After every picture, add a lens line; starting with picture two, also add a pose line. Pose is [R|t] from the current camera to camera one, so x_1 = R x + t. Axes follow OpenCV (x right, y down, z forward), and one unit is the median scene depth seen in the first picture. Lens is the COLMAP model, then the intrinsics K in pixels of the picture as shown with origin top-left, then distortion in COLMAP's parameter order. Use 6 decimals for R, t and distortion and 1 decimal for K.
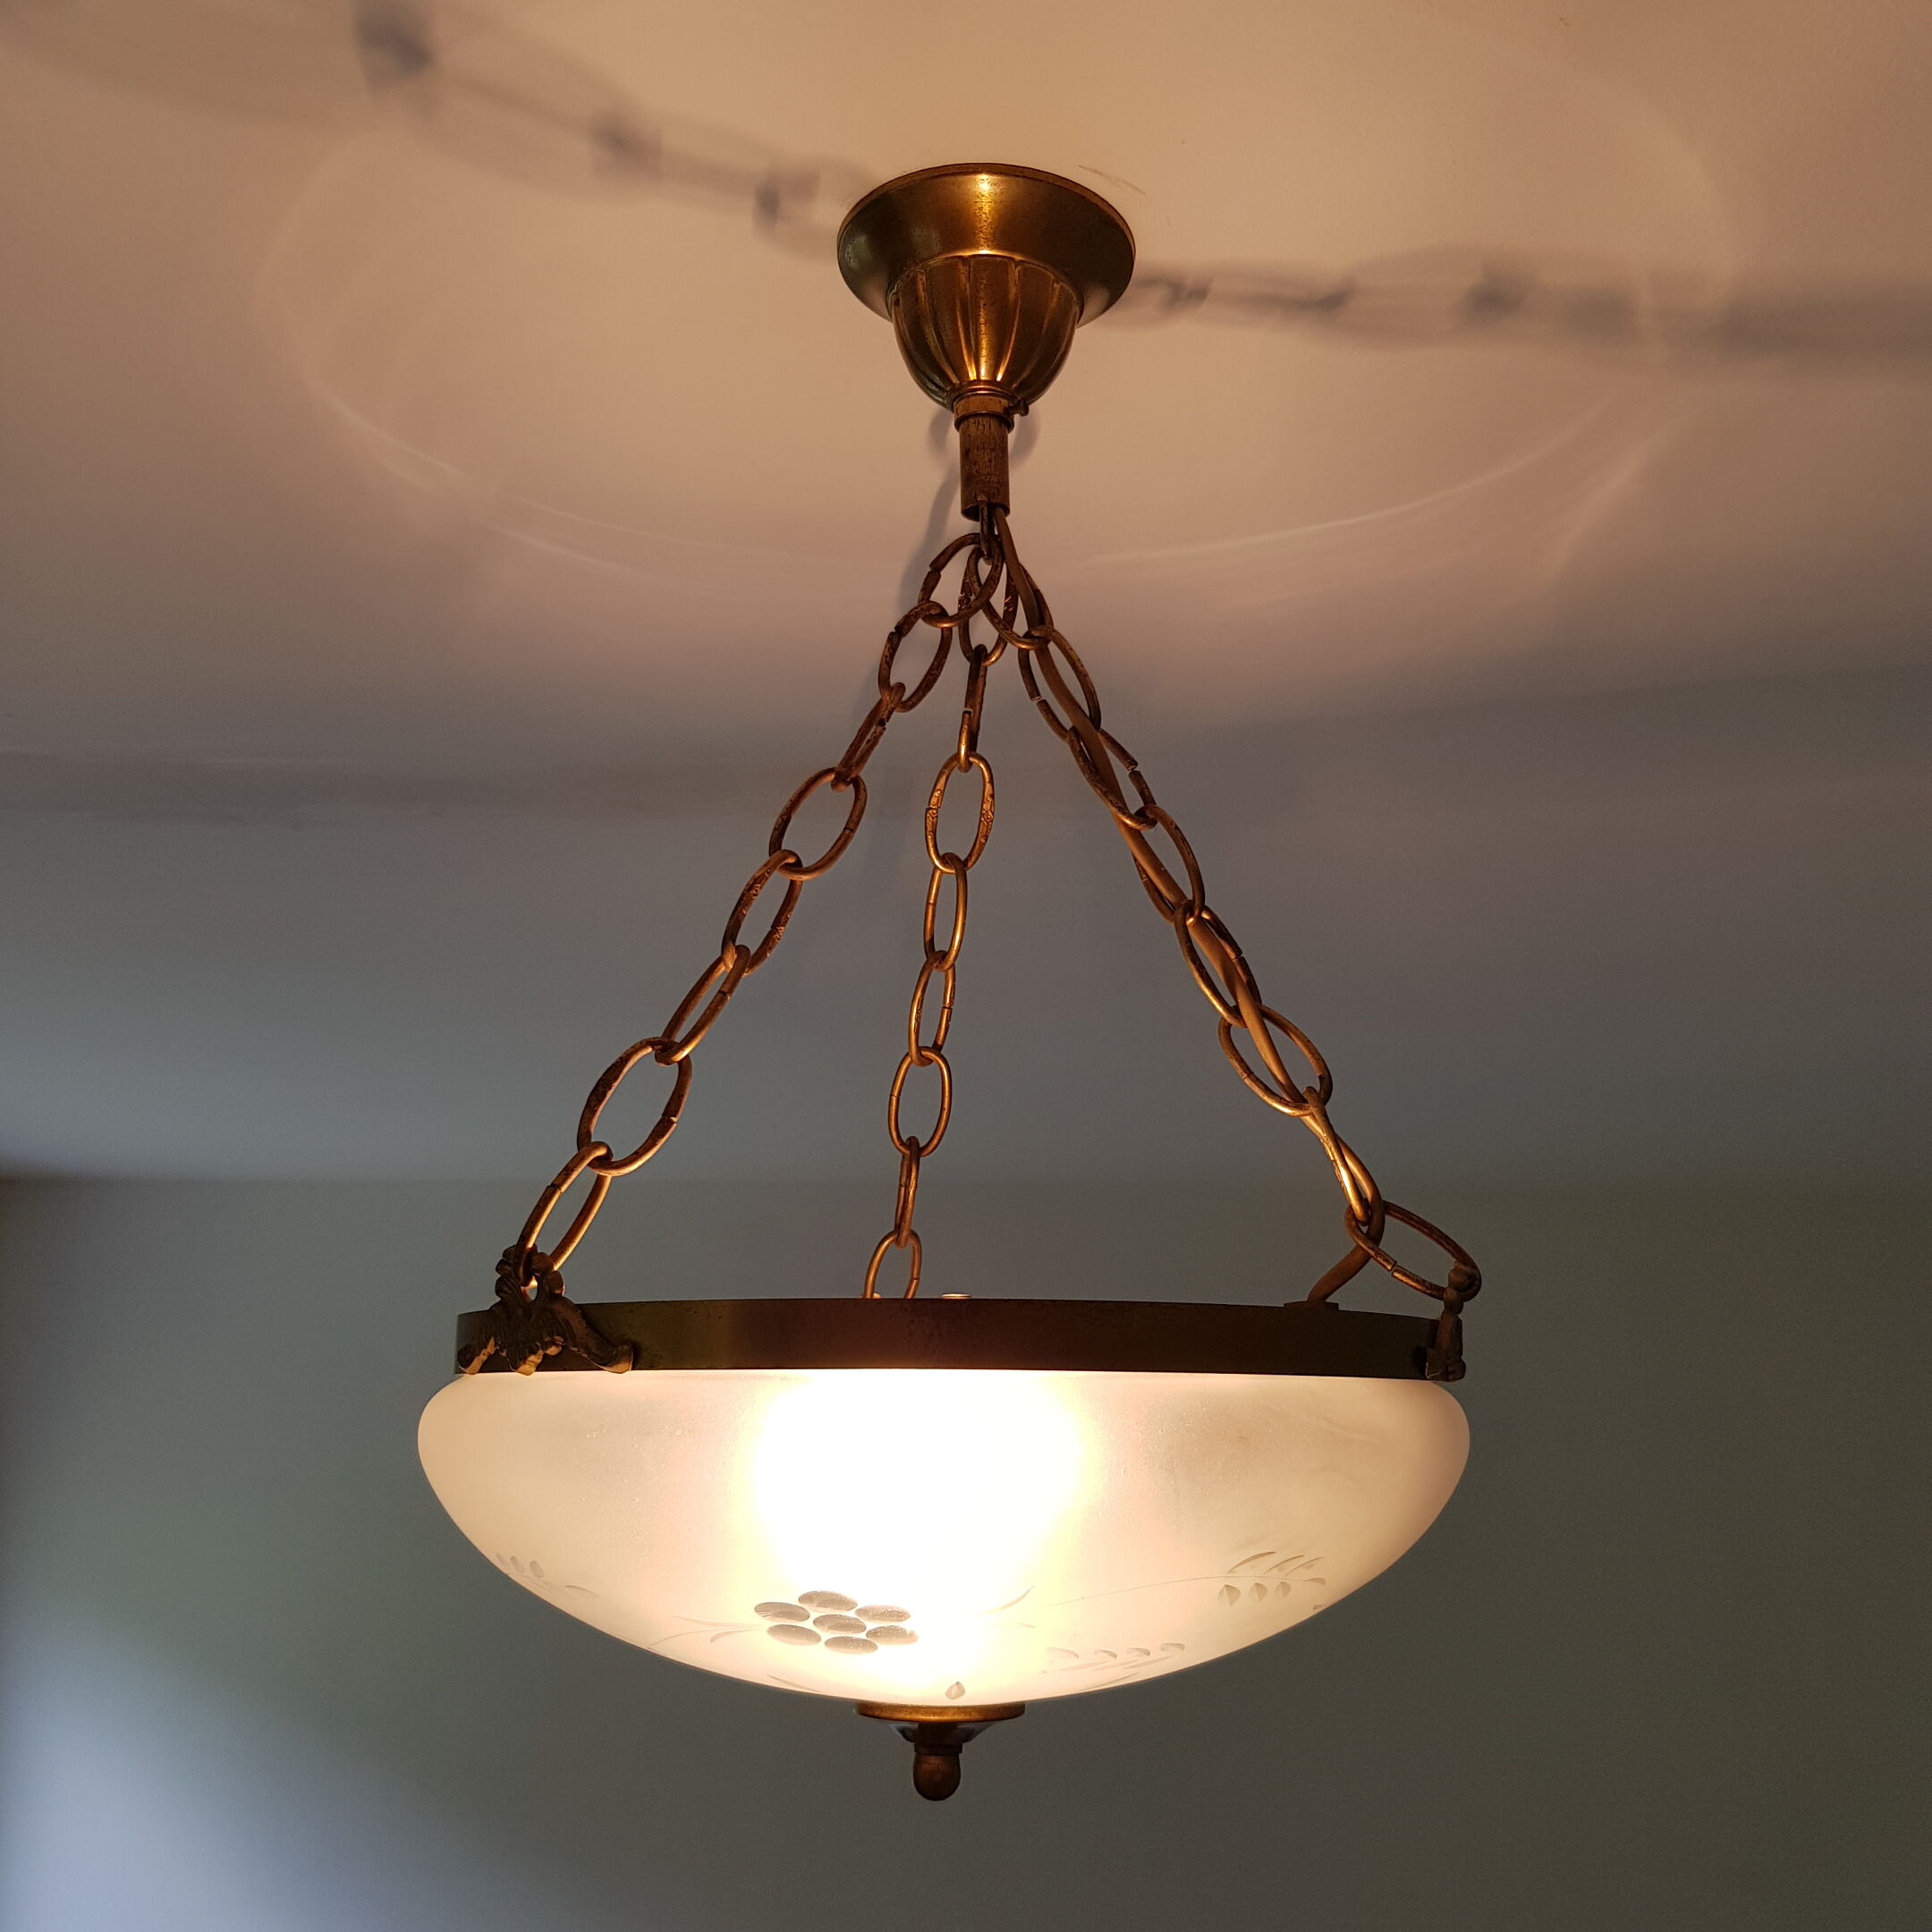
lens RADIAL K [[2093.7, 0, 994.0], [0, 2093.7, 959.1], [0, 0, 1]] dist [0.053747, 0.005544]
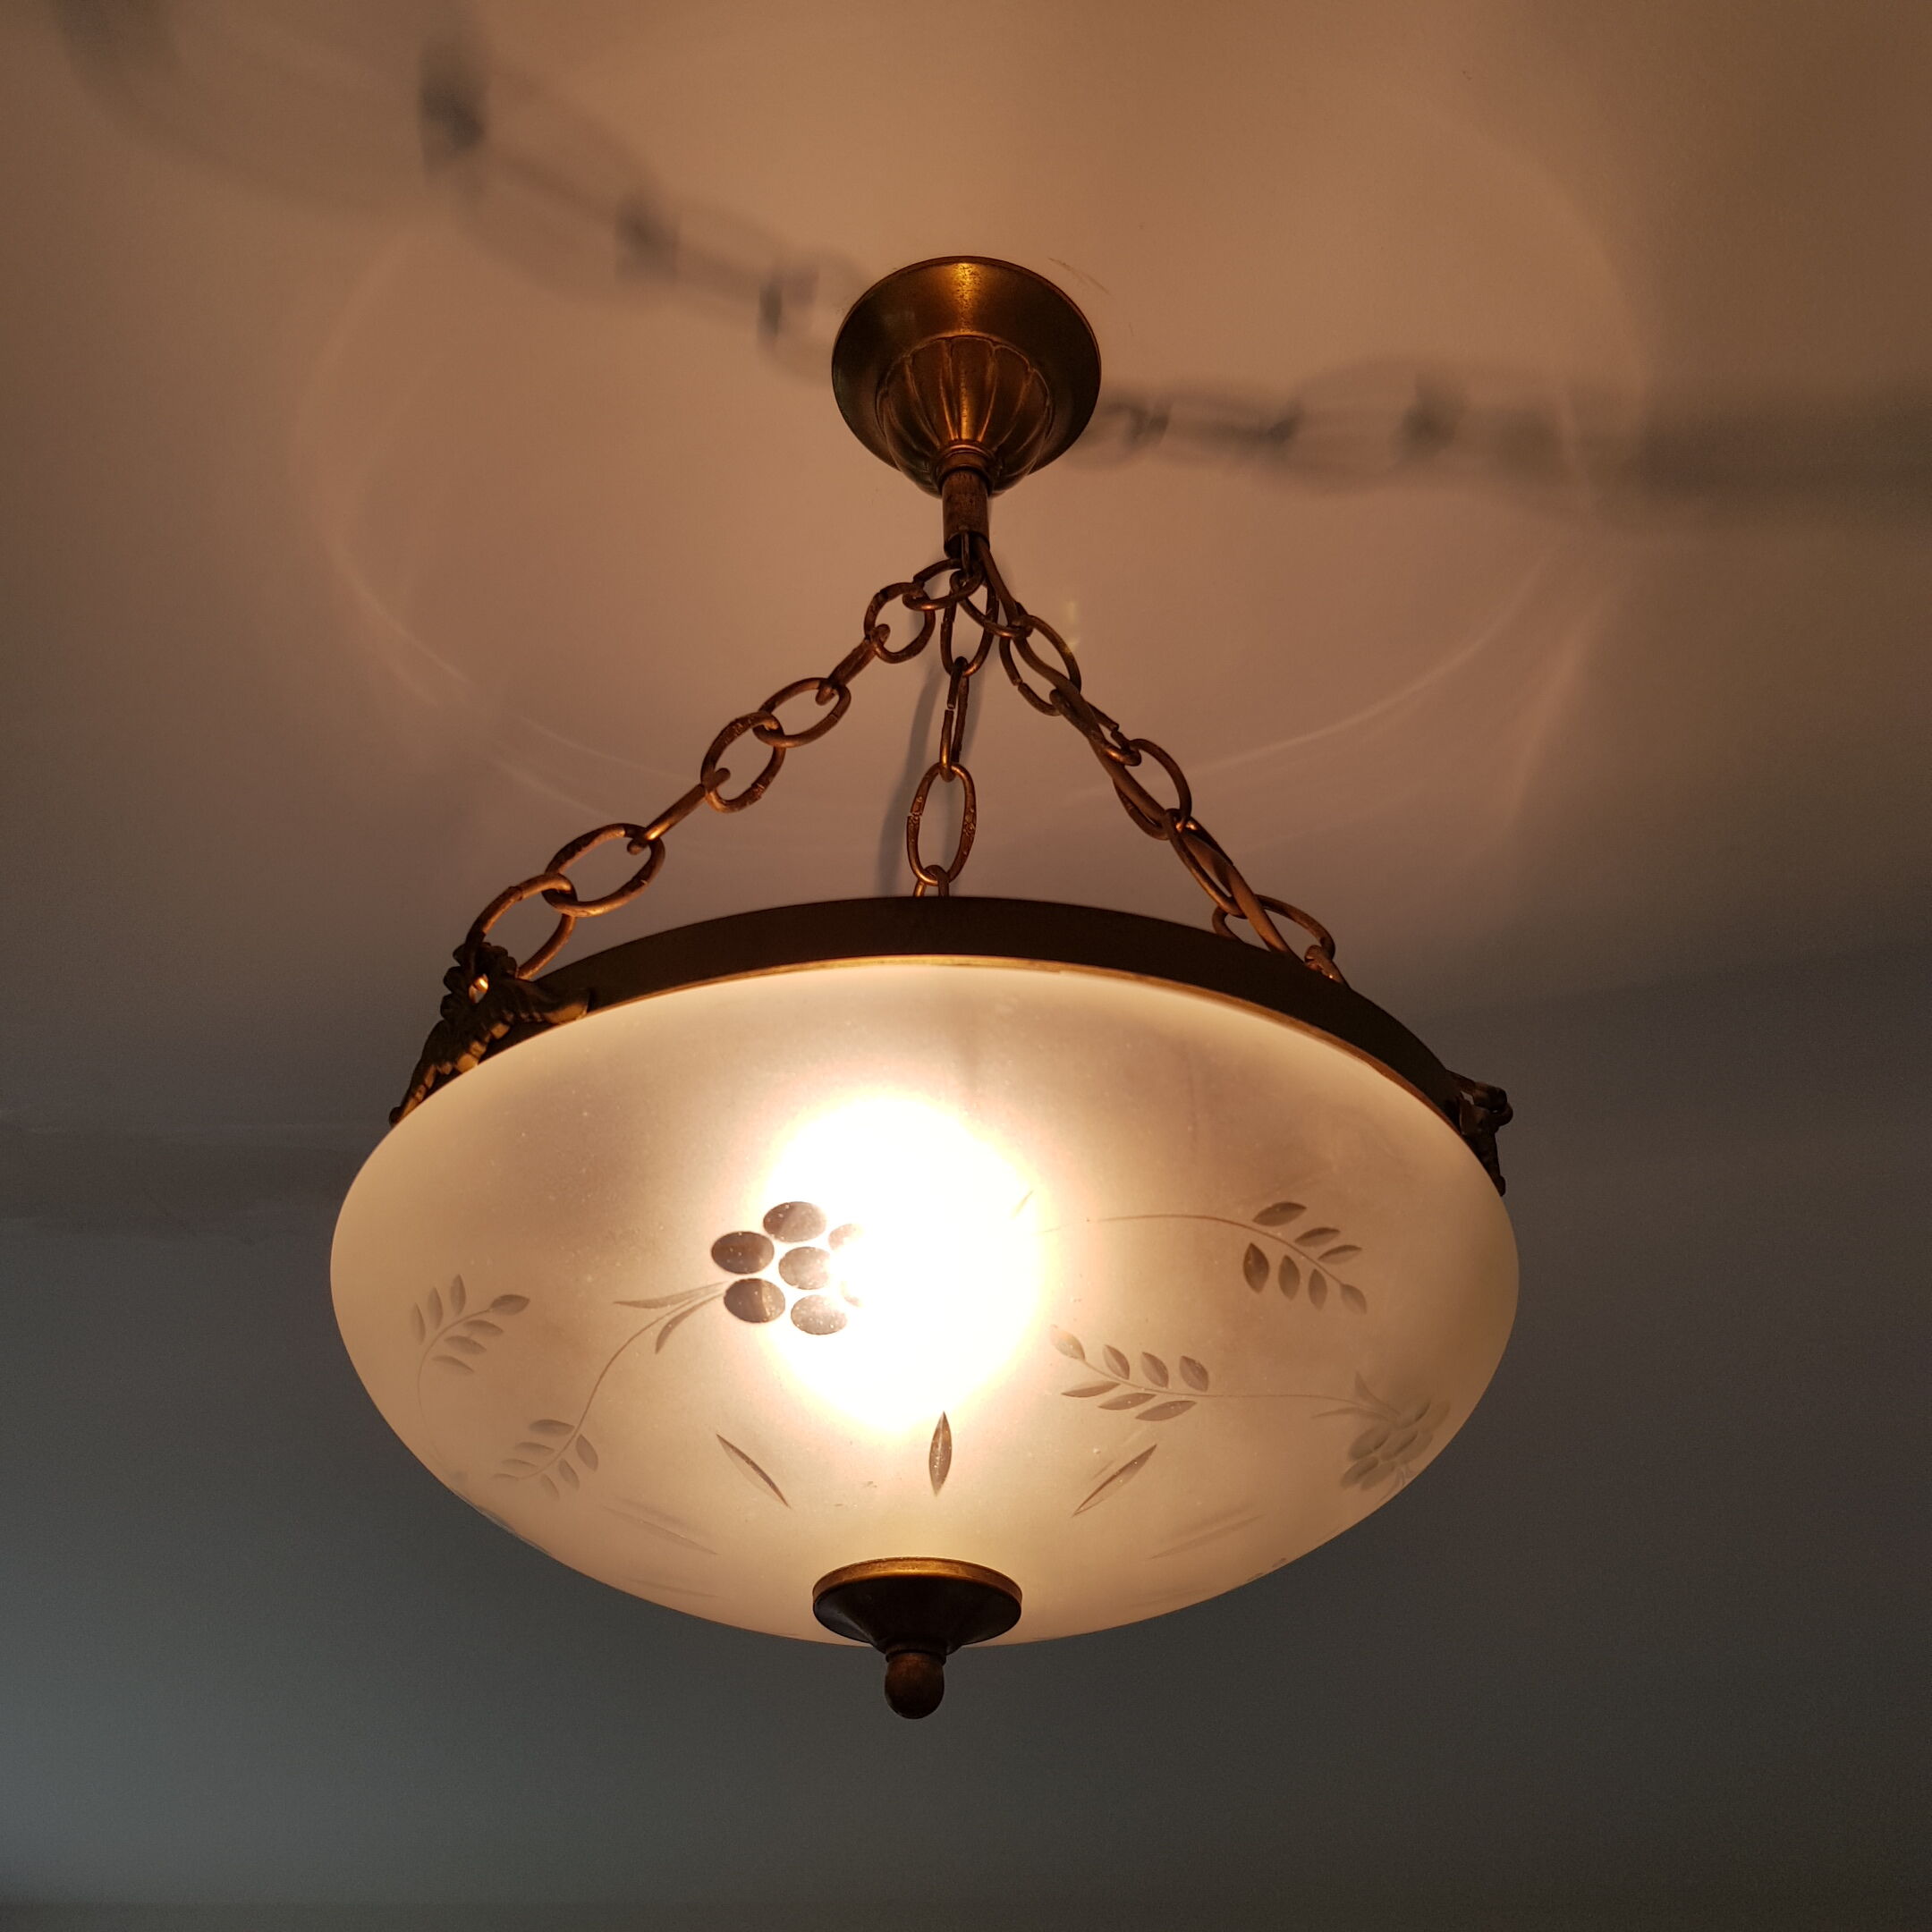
lens RADIAL K [[2090.6, 0, 985.5], [0, 2090.6, 954.0], [0, 0, 1]] dist [0.052637, -0.031186]
pose [[0.999935, -0.003322, 0.010869, -0.007080], [0.007382, 0.916955, -0.398922, 0.409822], [-0.008641, 0.398976, 0.916921, 0.119646]]
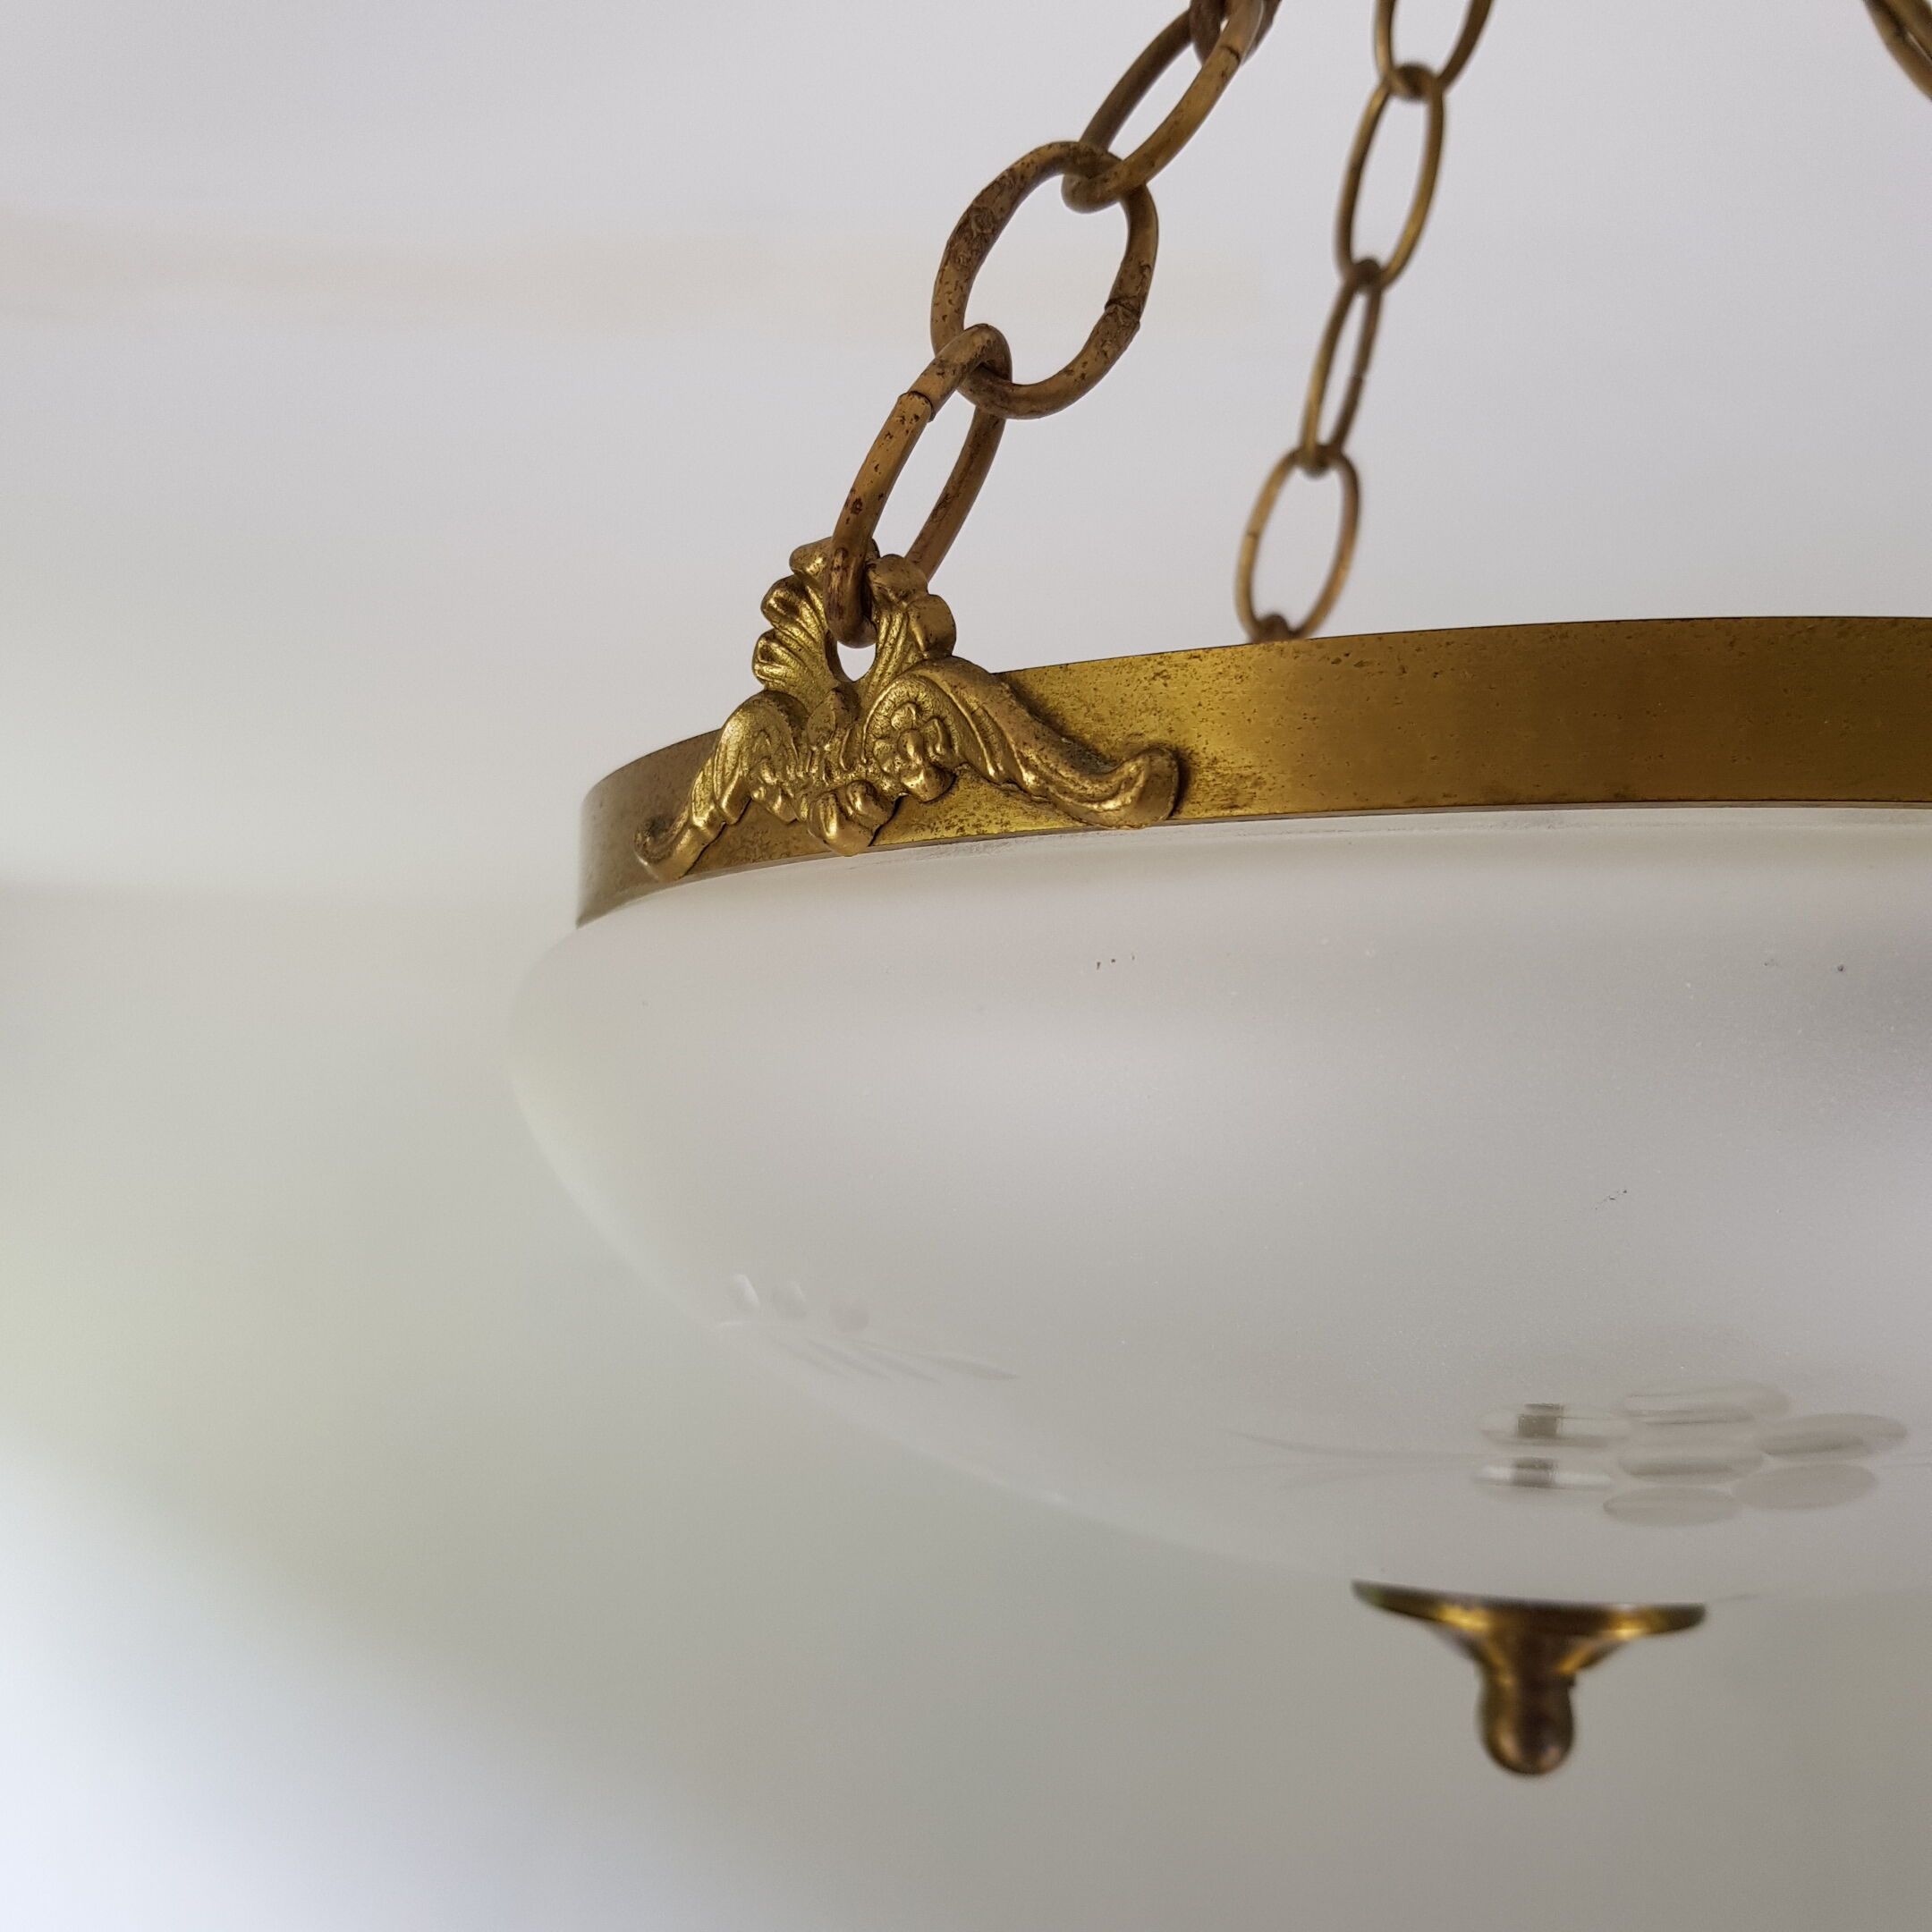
lens RADIAL K [[2090.6, 0, 985.5], [0, 2090.6, 954.0], [0, 0, 1]] dist [0.052637, -0.031186]
pose [[0.996478, 0.028993, 0.078682, -0.180275], [-0.036838, 0.994290, 0.100155, 0.139542], [-0.075329, -0.102701, 0.991856, 0.470691]]
